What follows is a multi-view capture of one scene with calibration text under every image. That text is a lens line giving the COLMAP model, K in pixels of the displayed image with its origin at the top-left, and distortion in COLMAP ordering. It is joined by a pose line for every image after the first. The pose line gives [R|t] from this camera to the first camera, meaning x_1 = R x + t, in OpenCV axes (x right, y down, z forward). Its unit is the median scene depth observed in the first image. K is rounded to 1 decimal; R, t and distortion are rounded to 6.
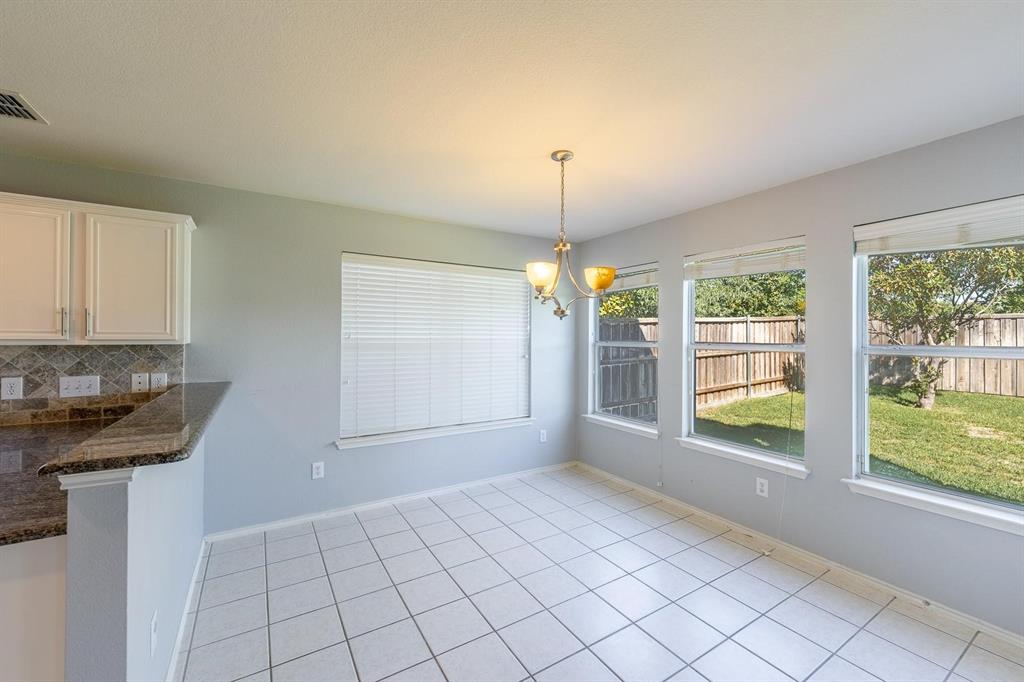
lens RADIAL K [[419.4, 0, 513.5], [0, 419.4, 335.7], [0, 0, 1]] dist [-0.000529, 0.000024]
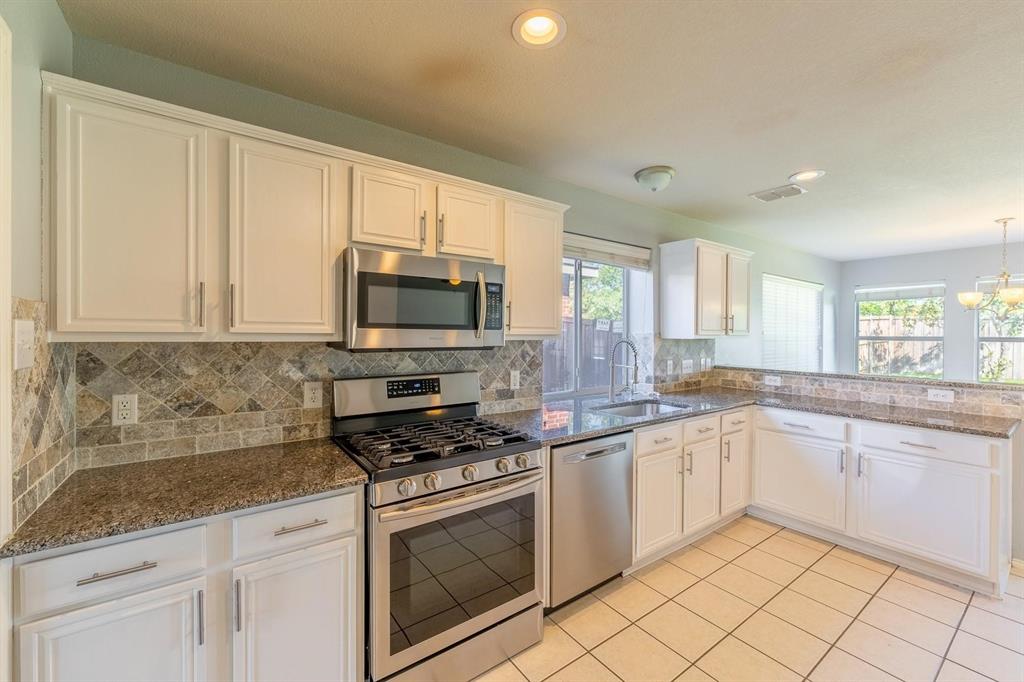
lens RADIAL K [[406.4, 0, 509.4], [0, 406.4, 336.2], [0, 0, 1]] dist [-0.001343, -0.000134]
pose [[0.997542, -0.003102, 0.069998, -1.788875], [0.002603, 0.999971, 0.007219, 0.000179], [-0.070019, -0.007019, 0.997521, -0.406541]]
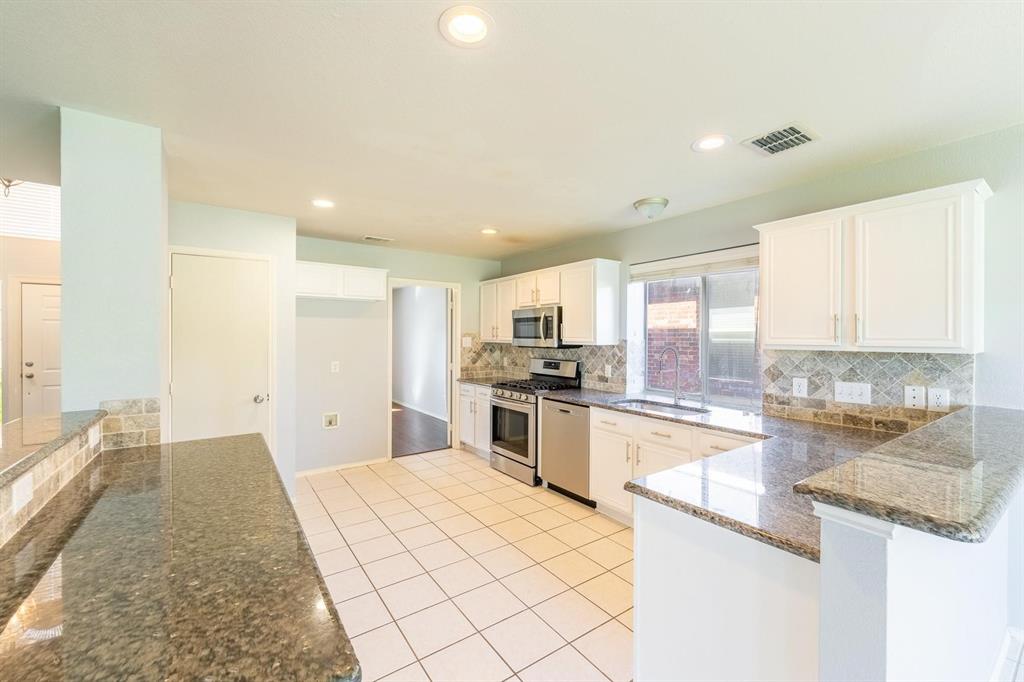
lens RADIAL K [[419.4, 0, 513.5], [0, 419.4, 335.7], [0, 0, 1]] dist [-0.000529, 0.000024]
pose [[0.070839, -0.010076, -0.997437, -0.099155], [-0.004521, 0.999935, -0.010422, -0.000717], [0.997477, 0.005247, 0.070789, 0.128870]]
